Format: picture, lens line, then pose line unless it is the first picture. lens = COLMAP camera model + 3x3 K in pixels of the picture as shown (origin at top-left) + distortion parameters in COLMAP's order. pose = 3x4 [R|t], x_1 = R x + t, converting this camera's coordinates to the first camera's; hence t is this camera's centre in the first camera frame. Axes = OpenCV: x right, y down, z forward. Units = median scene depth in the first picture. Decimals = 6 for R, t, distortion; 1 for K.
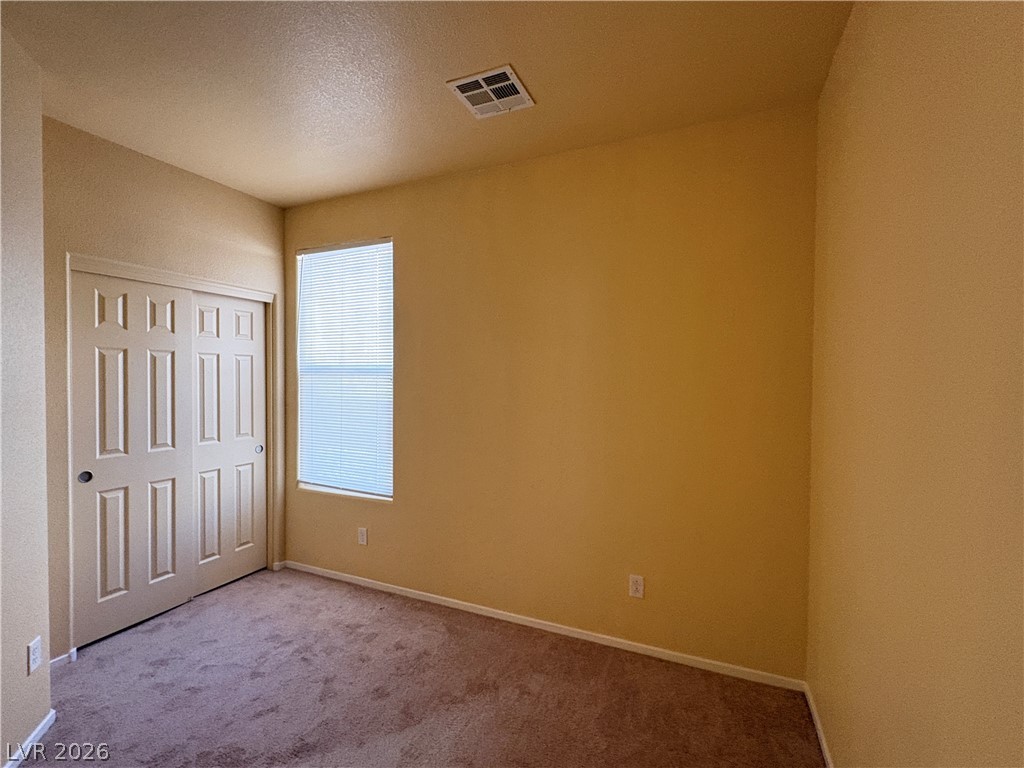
lens RADIAL K [[457.2, 0, 514.2], [0, 457.2, 383.9], [0, 0, 1]] dist [0.001920, -0.000683]
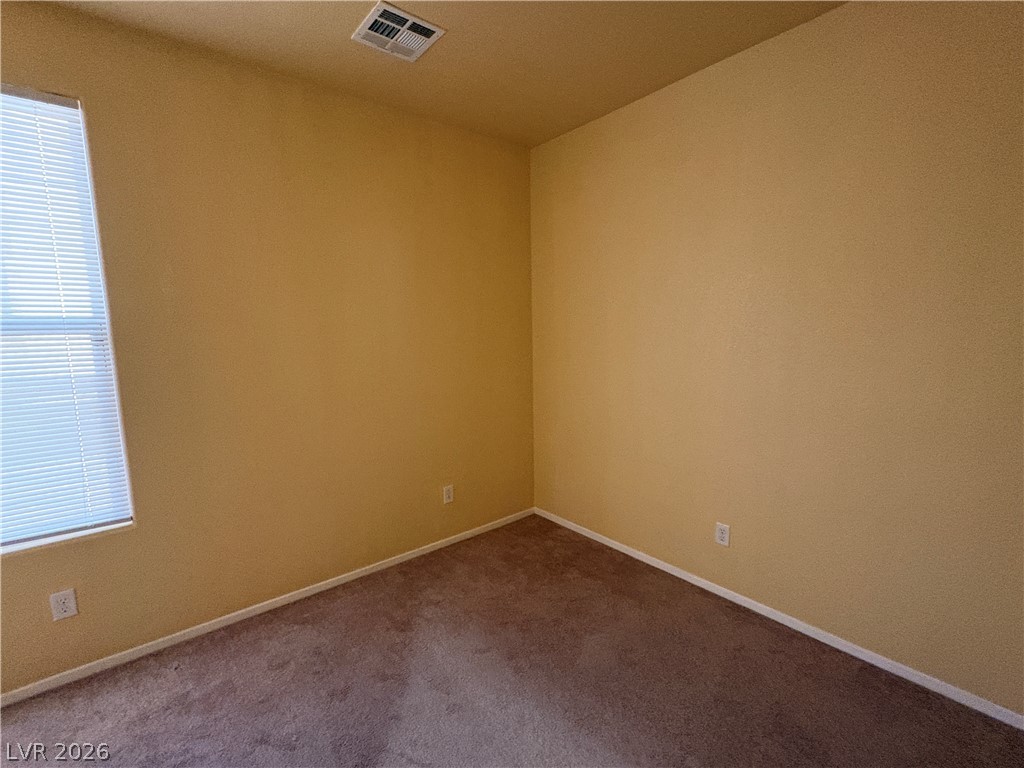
lens RADIAL K [[457.2, 0, 513.6], [0, 457.2, 381.9], [0, 0, 1]] dist [0.001920, -0.000683]
pose [[0.455452, -0.121594, 0.881917, -0.721867], [0.039361, 0.992410, 0.116500, -0.004969], [-0.889390, -0.018347, 0.456782, 0.268244]]
